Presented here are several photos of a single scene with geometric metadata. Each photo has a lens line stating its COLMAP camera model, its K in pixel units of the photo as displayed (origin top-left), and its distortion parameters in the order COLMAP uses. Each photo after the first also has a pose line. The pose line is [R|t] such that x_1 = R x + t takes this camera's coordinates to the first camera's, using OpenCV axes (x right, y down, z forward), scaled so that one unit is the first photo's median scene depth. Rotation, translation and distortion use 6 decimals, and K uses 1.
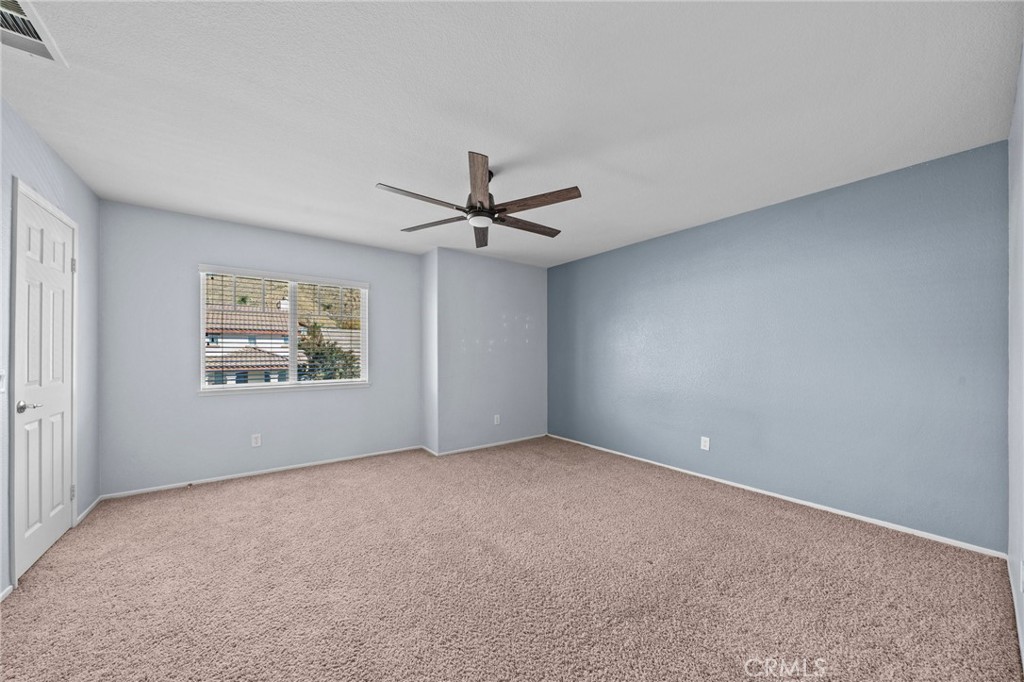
lens RADIAL K [[349.1, 0, 502.1], [0, 349.1, 347.5], [0, 0, 1]] dist [-0.002396, -0.000089]
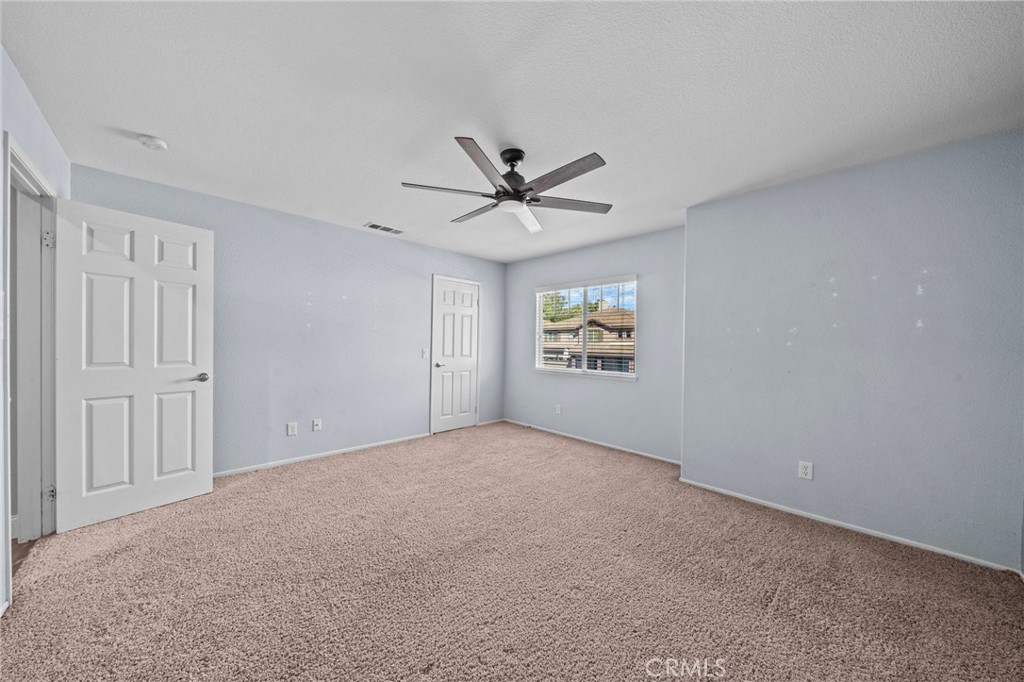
lens RADIAL K [[349.1, 0, 502.1], [0, 349.1, 347.5], [0, 0, 1]] dist [-0.002396, -0.000089]
pose [[0.127703, 0.005439, -0.991798, 0.681163], [-0.005129, 0.999975, 0.004823, 0.018881], [0.991799, 0.004471, 0.127727, 0.655736]]
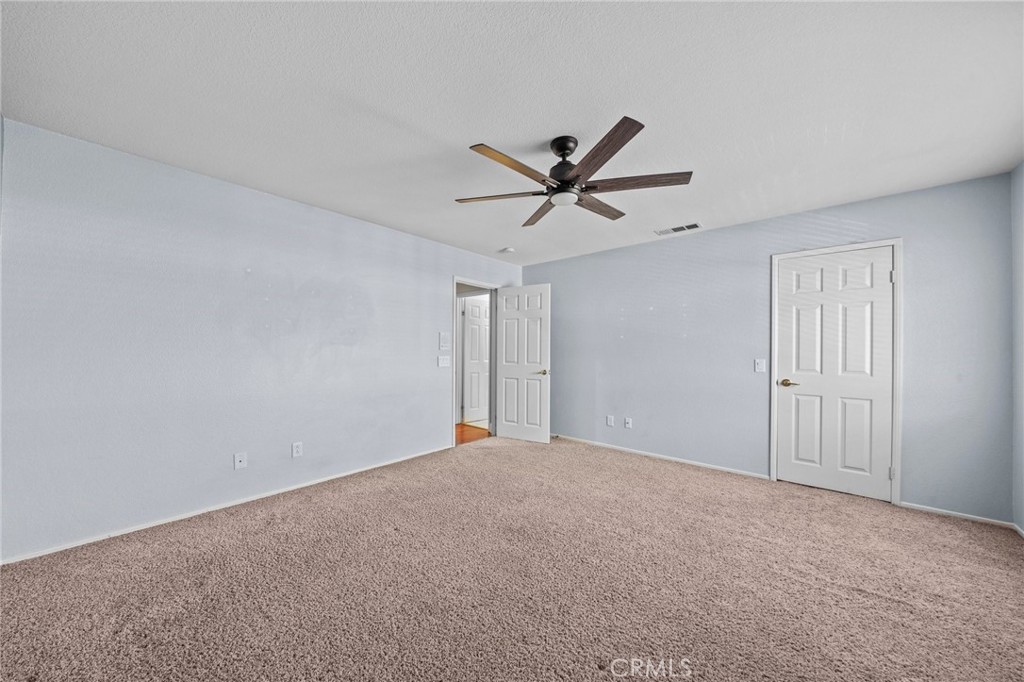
lens RADIAL K [[349.1, 0, 502.1], [0, 349.1, 347.5], [0, 0, 1]] dist [-0.002396, -0.000089]
pose [[-0.977723, -0.014583, -0.209390, 0.215541], [-0.011526, 0.999809, -0.015811, 0.023244], [0.209581, -0.013045, -0.977704, 1.388913]]
